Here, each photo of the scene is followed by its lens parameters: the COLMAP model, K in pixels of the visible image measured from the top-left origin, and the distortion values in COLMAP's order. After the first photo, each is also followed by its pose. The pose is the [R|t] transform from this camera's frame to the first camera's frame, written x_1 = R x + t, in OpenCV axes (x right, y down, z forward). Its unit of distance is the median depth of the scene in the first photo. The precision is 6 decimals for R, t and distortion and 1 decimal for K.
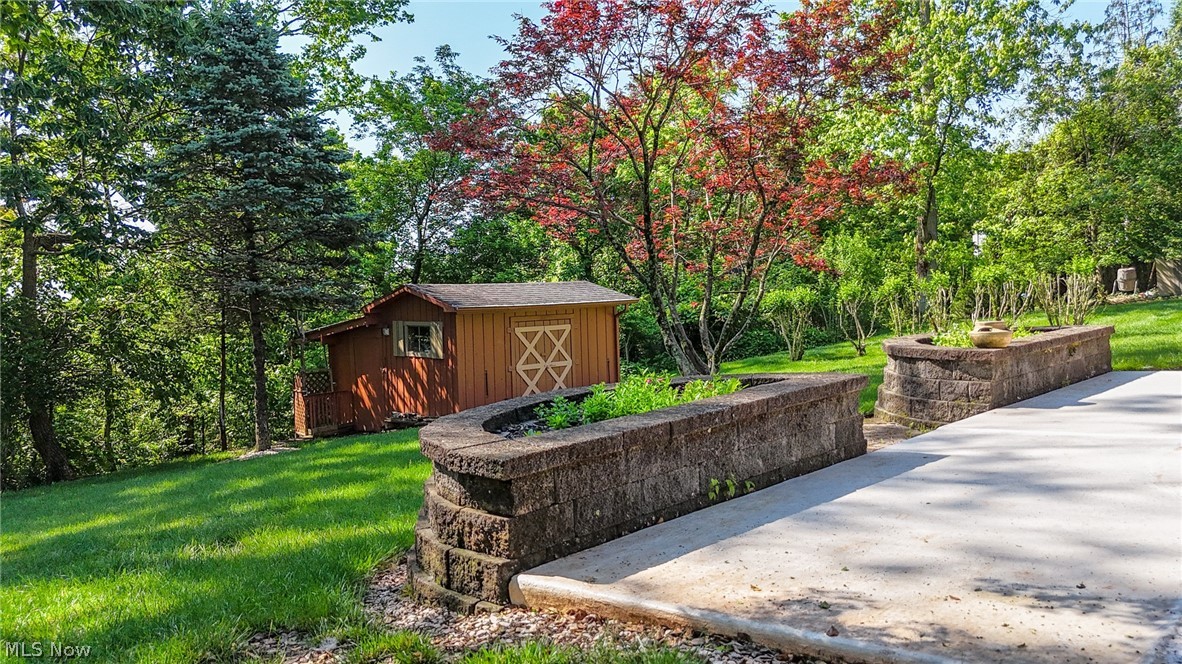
lens RADIAL K [[878.4, 0, 591.0], [0, 878.4, 332.0], [0, 0, 1]] dist [0.058926, -0.061543]
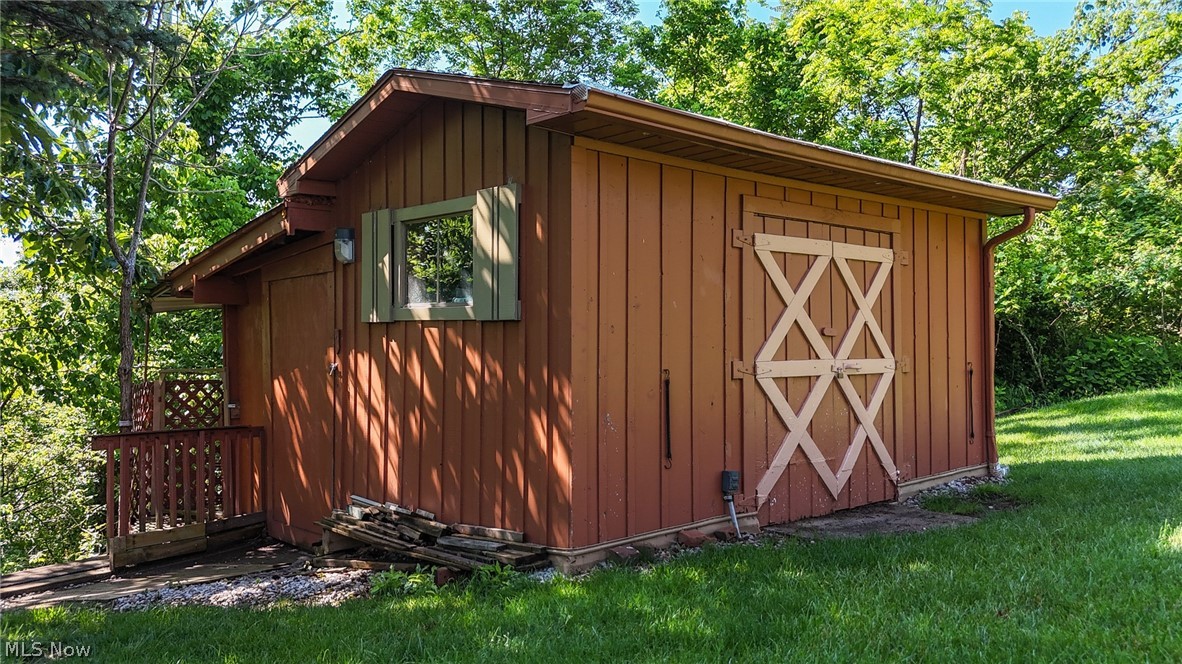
lens RADIAL K [[878.4, 0, 591.0], [0, 878.4, 332.0], [0, 0, 1]] dist [0.058926, -0.061543]
pose [[0.997819, 0.029763, -0.058920, -0.121864], [-0.032676, 0.998259, -0.049113, 0.044447], [0.057355, 0.050931, 0.997054, 0.689928]]
